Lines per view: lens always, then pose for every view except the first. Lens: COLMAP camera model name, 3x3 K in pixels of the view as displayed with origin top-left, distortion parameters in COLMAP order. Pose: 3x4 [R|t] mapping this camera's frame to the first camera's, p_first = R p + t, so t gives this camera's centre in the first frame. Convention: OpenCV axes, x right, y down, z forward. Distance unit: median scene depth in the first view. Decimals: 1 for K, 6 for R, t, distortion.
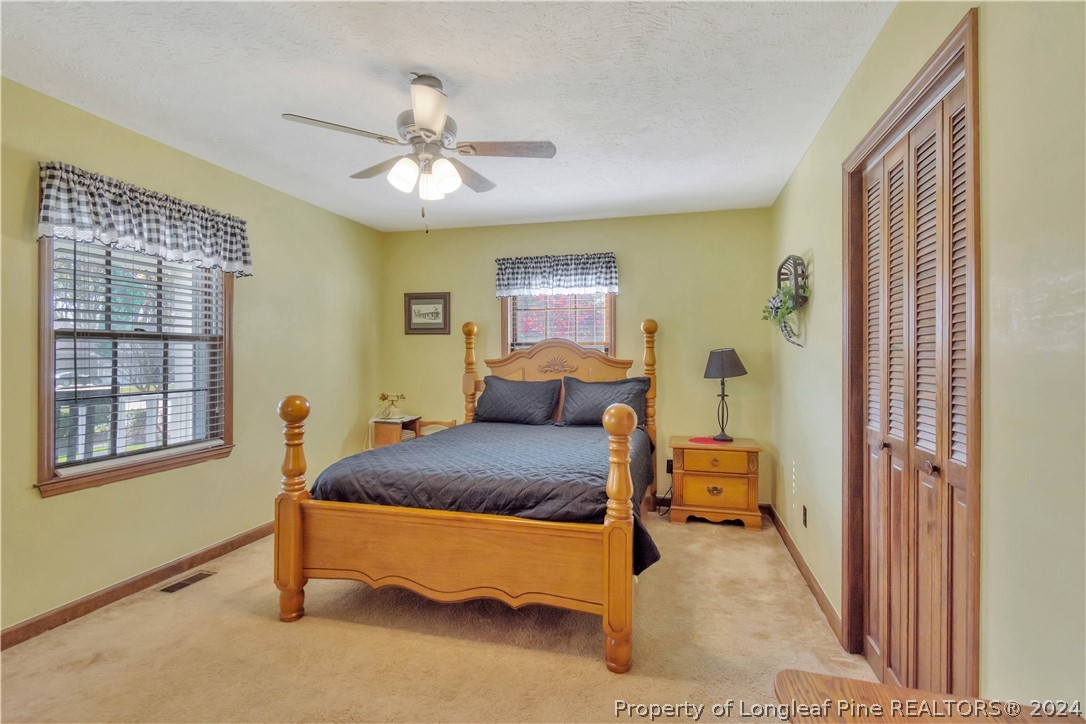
lens RADIAL K [[519.9, 0, 546.6], [0, 519.9, 353.3], [0, 0, 1]] dist [0.000881, -0.000183]
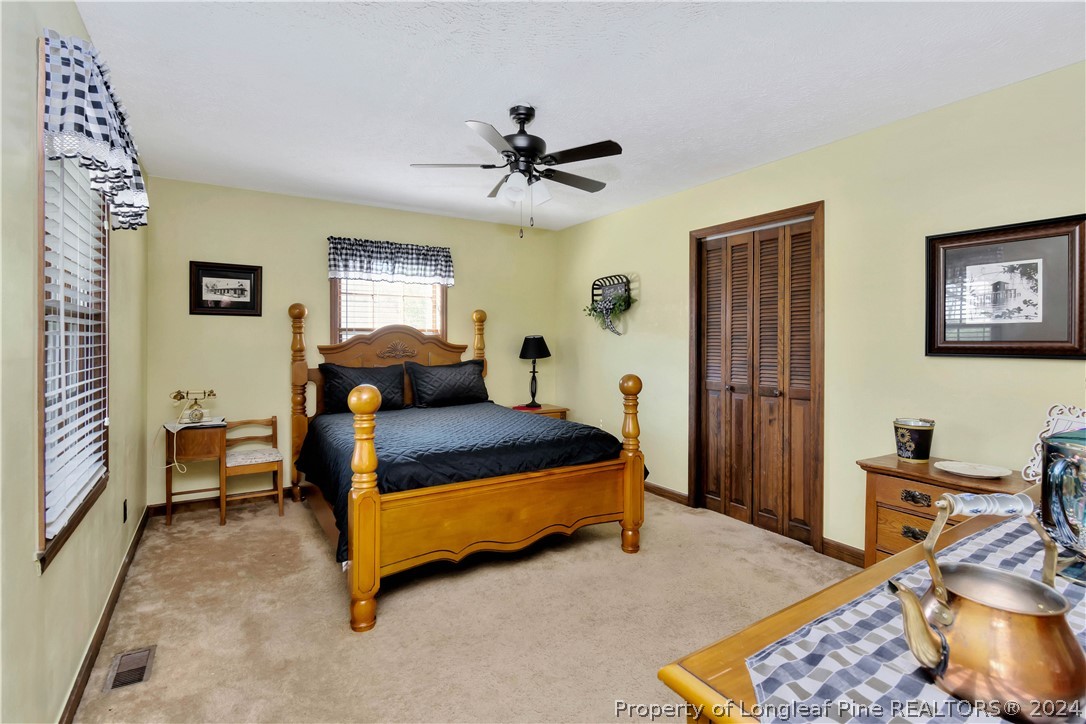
lens RADIAL K [[519.9, 0, 546.6], [0, 519.9, 353.3], [0, 0, 1]] dist [0.000881, -0.000183]
pose [[0.682539, -0.016013, 0.730673, -0.532197], [-0.000517, 0.999749, 0.022393, 0.005001], [-0.730849, -0.015661, 0.682360, 0.088082]]
